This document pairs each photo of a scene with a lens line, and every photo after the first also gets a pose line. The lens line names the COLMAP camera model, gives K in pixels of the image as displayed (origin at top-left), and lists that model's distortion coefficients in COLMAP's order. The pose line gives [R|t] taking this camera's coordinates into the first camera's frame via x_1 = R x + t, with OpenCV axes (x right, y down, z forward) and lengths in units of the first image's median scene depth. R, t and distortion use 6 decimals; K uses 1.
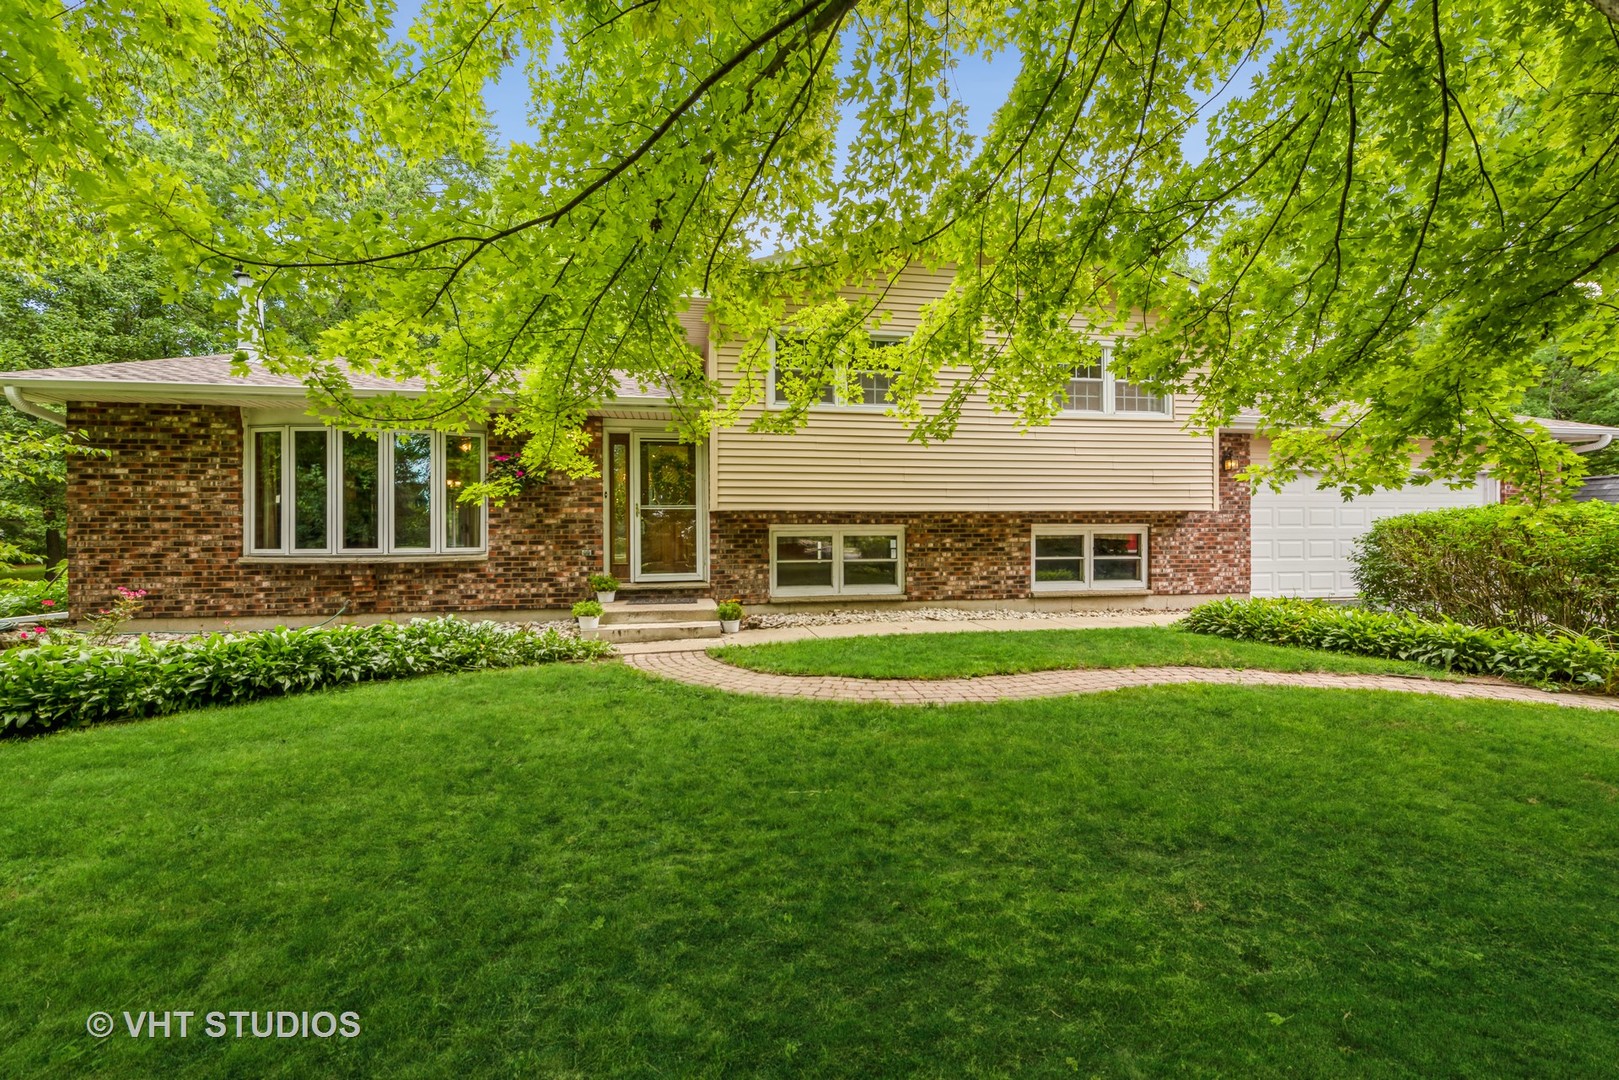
lens RADIAL K [[636.1, 0, 808.3], [0, 636.1, 541.6], [0, 0, 1]] dist [0.011971, -0.000282]
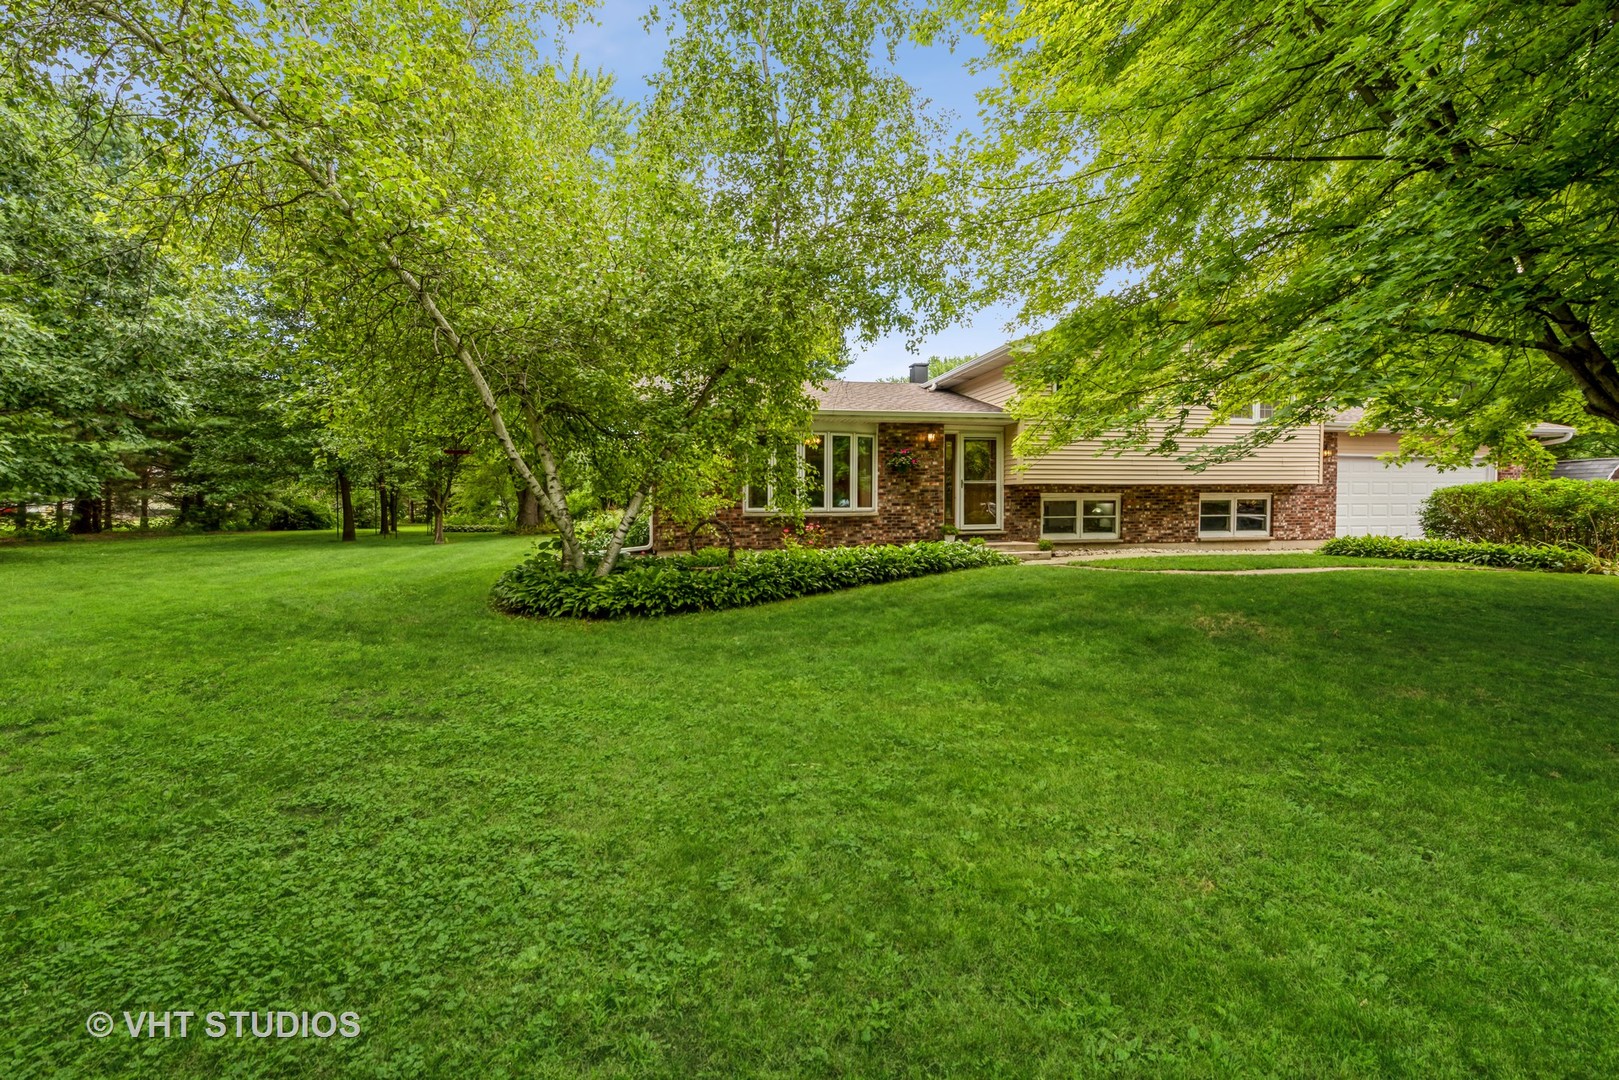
lens RADIAL K [[636.1, 0, 810.7], [0, 636.1, 532.1], [0, 0, 1]] dist [0.011971, -0.000282]
pose [[0.999688, -0.002126, 0.024893, -0.667399], [0.001529, 0.999711, 0.023978, 0.030474], [-0.024937, -0.023933, 0.999403, -0.543507]]
